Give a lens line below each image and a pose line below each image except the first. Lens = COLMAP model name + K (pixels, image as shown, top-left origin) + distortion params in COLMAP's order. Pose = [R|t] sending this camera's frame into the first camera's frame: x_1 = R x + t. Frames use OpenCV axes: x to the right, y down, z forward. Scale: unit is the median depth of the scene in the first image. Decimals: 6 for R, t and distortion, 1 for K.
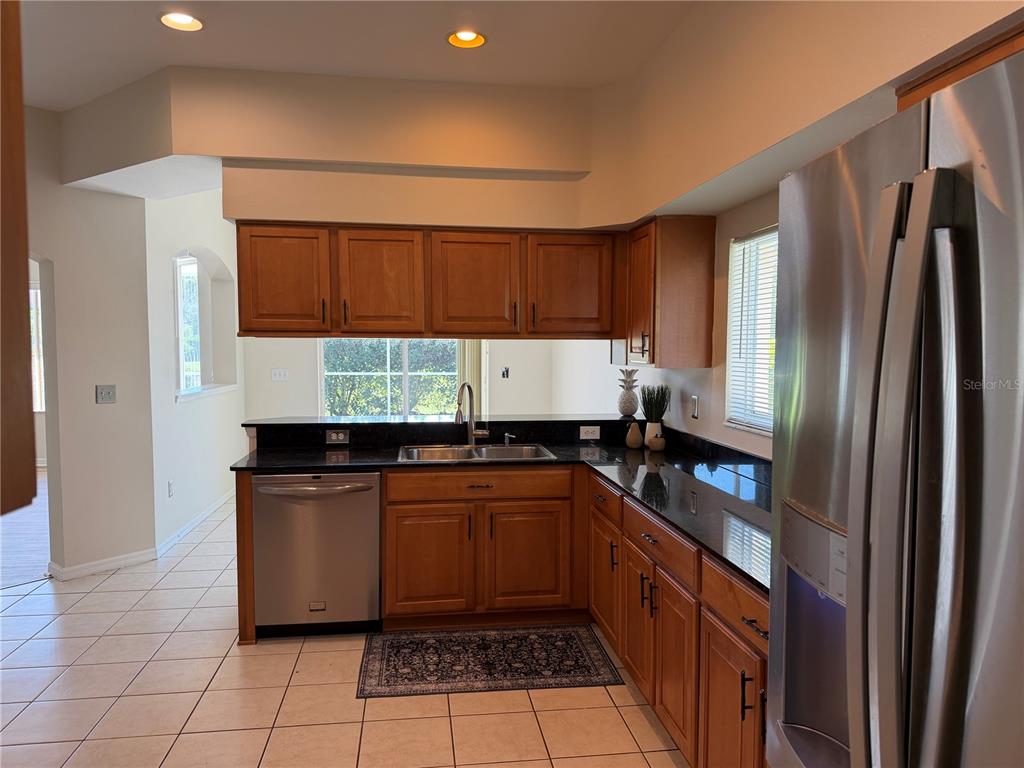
lens RADIAL K [[726.2, 0, 519.3], [0, 726.2, 384.6], [0, 0, 1]] dist [0.022456, -0.071313]
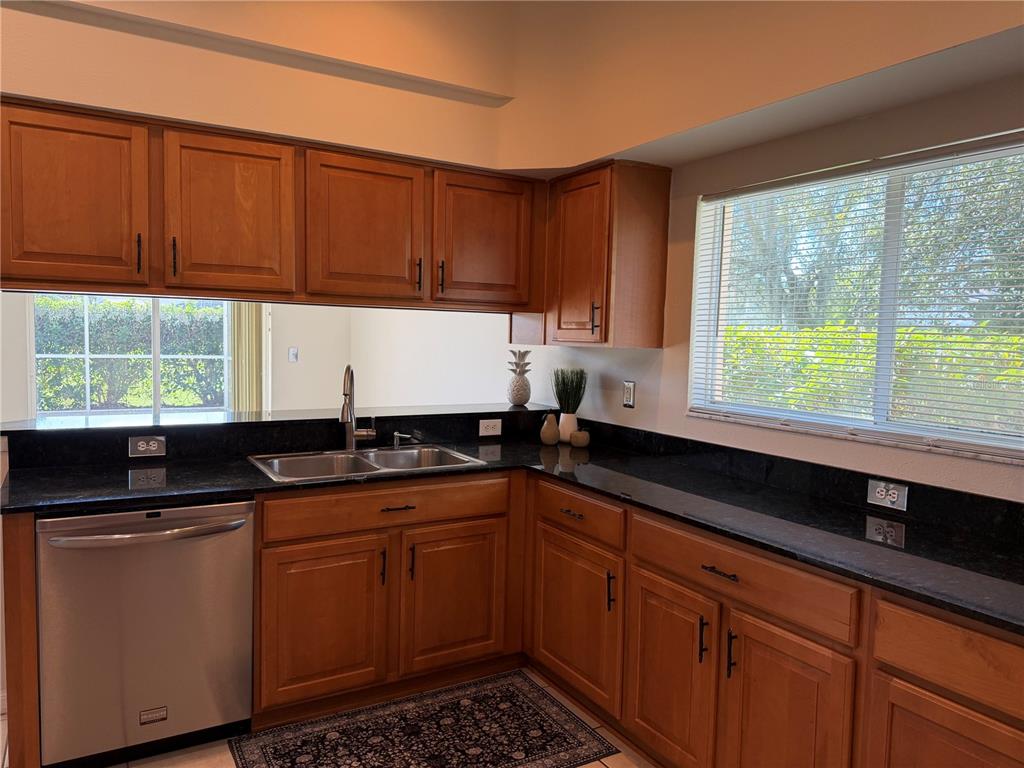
lens RADIAL K [[726.2, 0, 519.7], [0, 726.2, 380.6], [0, 0, 1]] dist [0.022456, -0.071313]
pose [[0.918332, -0.005478, 0.395774, -0.215081], [0.000021, 0.999905, 0.013791, 0.002888], [-0.395812, -0.012656, 0.918244, 0.275250]]
